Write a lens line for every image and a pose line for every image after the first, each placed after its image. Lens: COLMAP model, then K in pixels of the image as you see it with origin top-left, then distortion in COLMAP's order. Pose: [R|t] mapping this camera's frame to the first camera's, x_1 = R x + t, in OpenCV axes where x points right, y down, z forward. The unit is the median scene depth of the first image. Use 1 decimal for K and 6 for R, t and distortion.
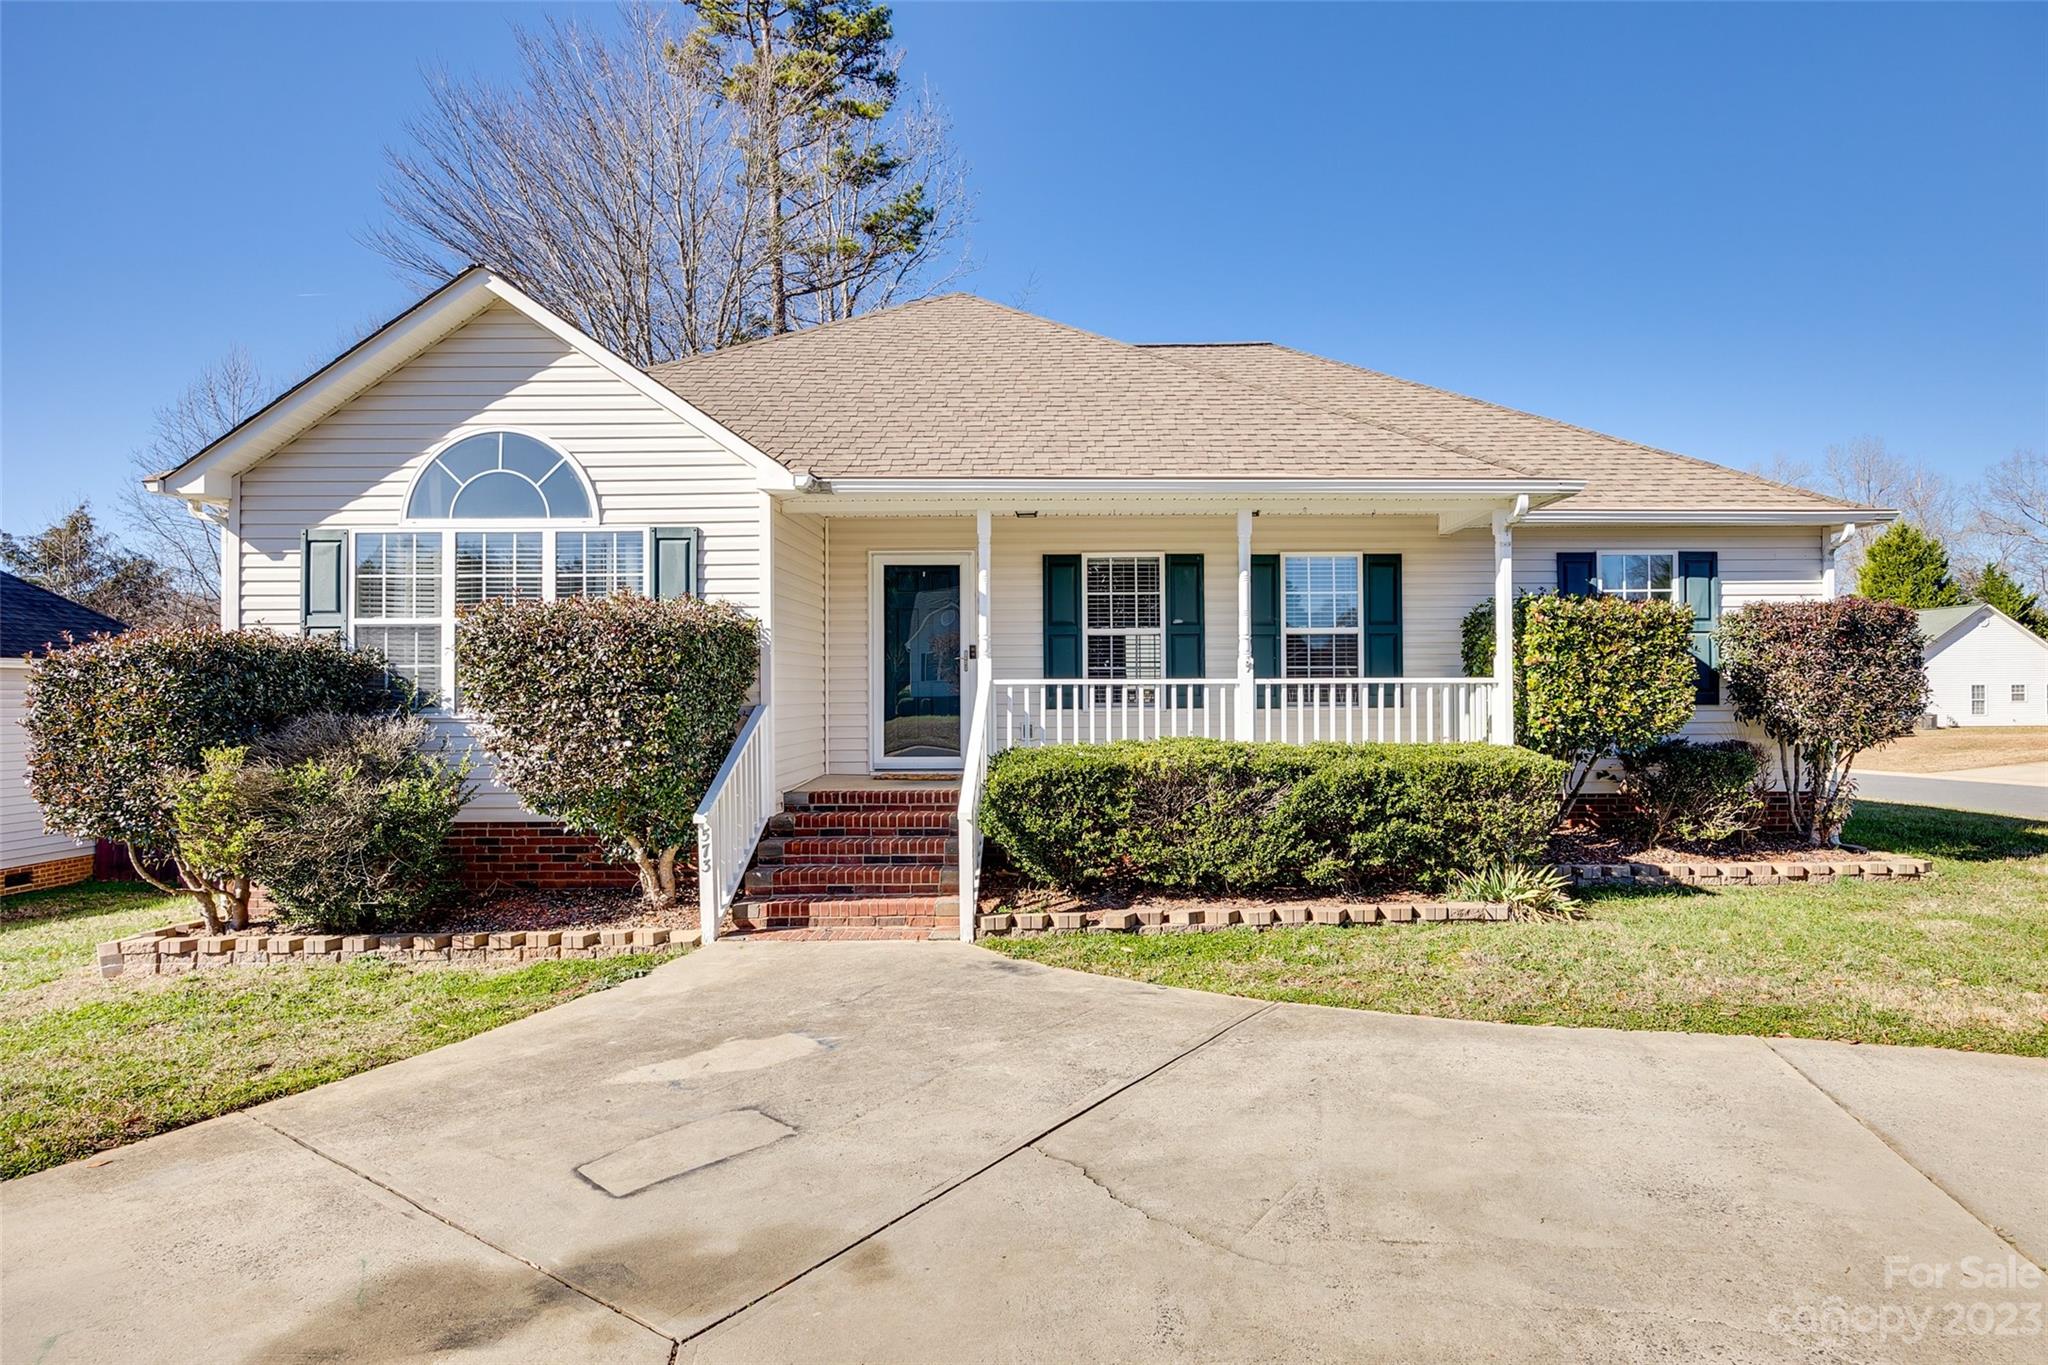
lens RADIAL K [[960.3, 0, 1061.8], [0, 960.3, 687.1], [0, 0, 1]] dist [-0.000244, 0.000079]
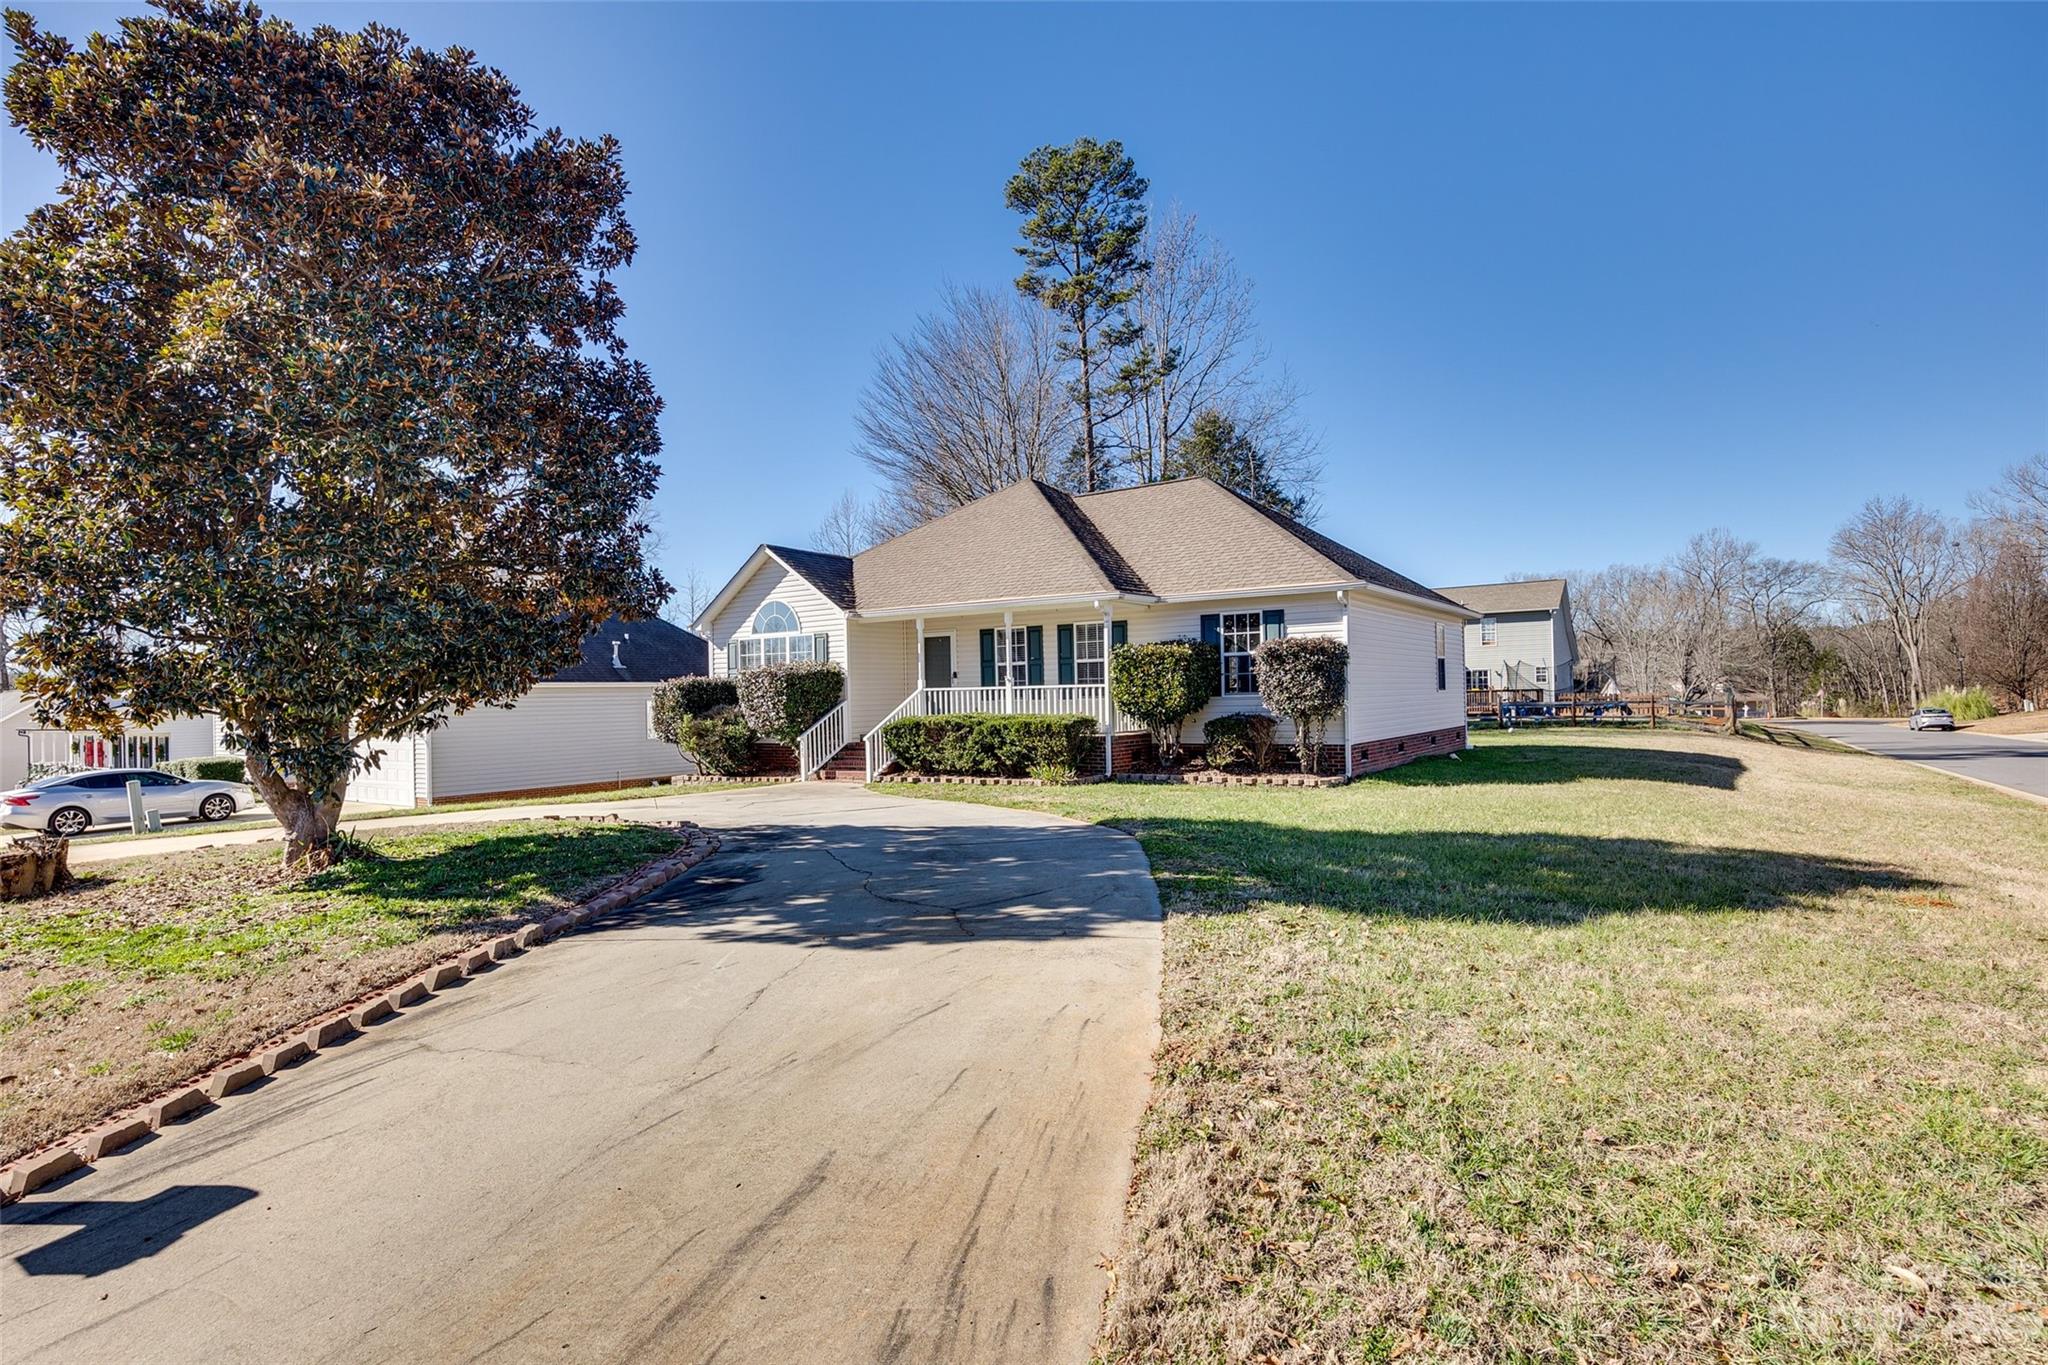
lens RADIAL K [[828.5, 0, 1019.8], [0, 828.5, 681.0], [0, 0, 1]] dist [-0.001188, 0.000024]
pose [[0.852532, -0.021854, -0.522218, 1.237266], [0.017932, 0.999760, -0.012564, 0.003301], [0.522367, 0.001347, 0.852720, -0.650430]]
